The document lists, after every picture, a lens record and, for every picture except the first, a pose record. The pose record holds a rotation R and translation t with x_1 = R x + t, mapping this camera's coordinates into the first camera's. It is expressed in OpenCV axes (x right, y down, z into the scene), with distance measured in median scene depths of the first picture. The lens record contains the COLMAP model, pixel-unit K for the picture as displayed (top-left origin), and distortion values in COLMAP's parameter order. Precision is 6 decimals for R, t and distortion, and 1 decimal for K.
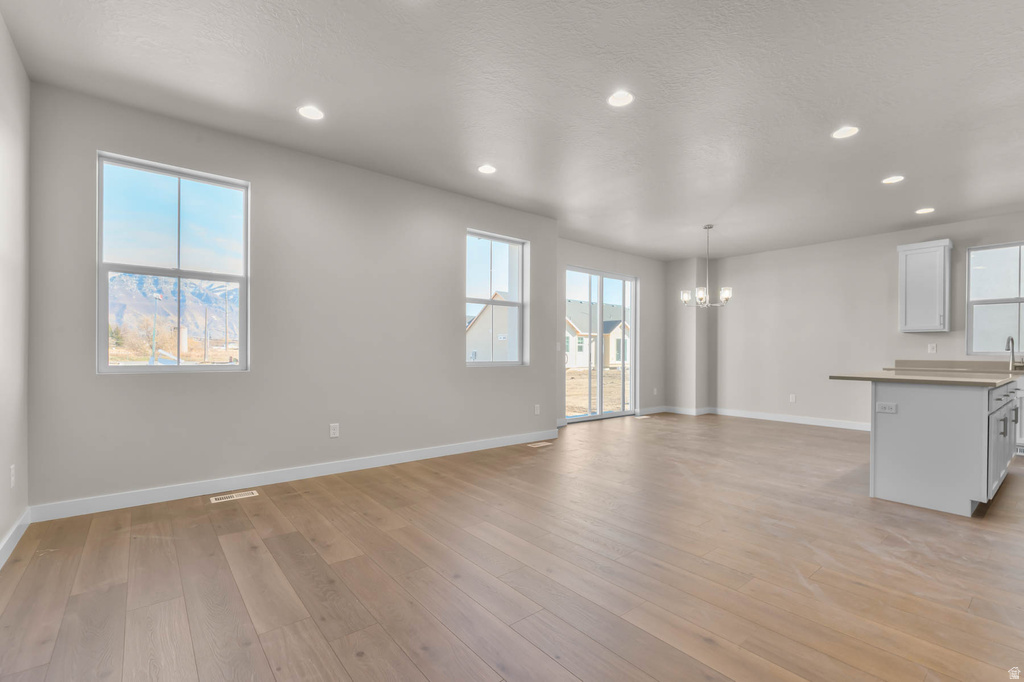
lens RADIAL K [[458.0, 0, 527.1], [0, 458.0, 352.8], [0, 0, 1]] dist [0.019515, -0.000251]
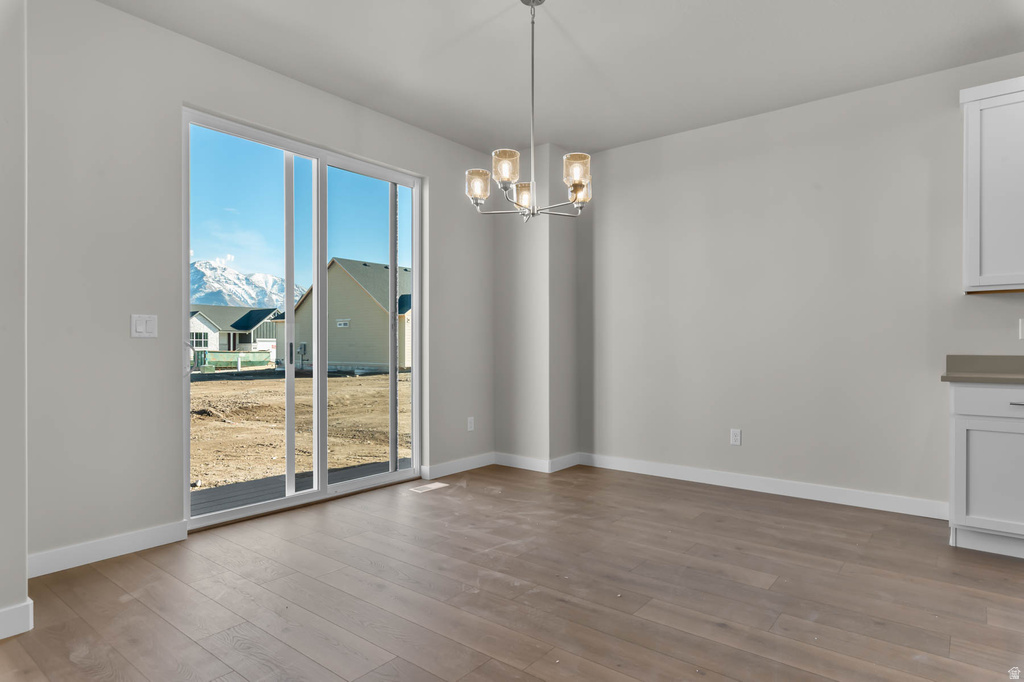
lens RADIAL K [[580.9, 0, 523.2], [0, 580.9, 339.7], [0, 0, 1]] dist [0.050391, 0.000499]
pose [[0.979240, -0.004260, 0.202658, 0.218623], [0.006159, 0.999943, -0.008739, 0.003081], [-0.202609, 0.009806, 0.979211, 0.411814]]
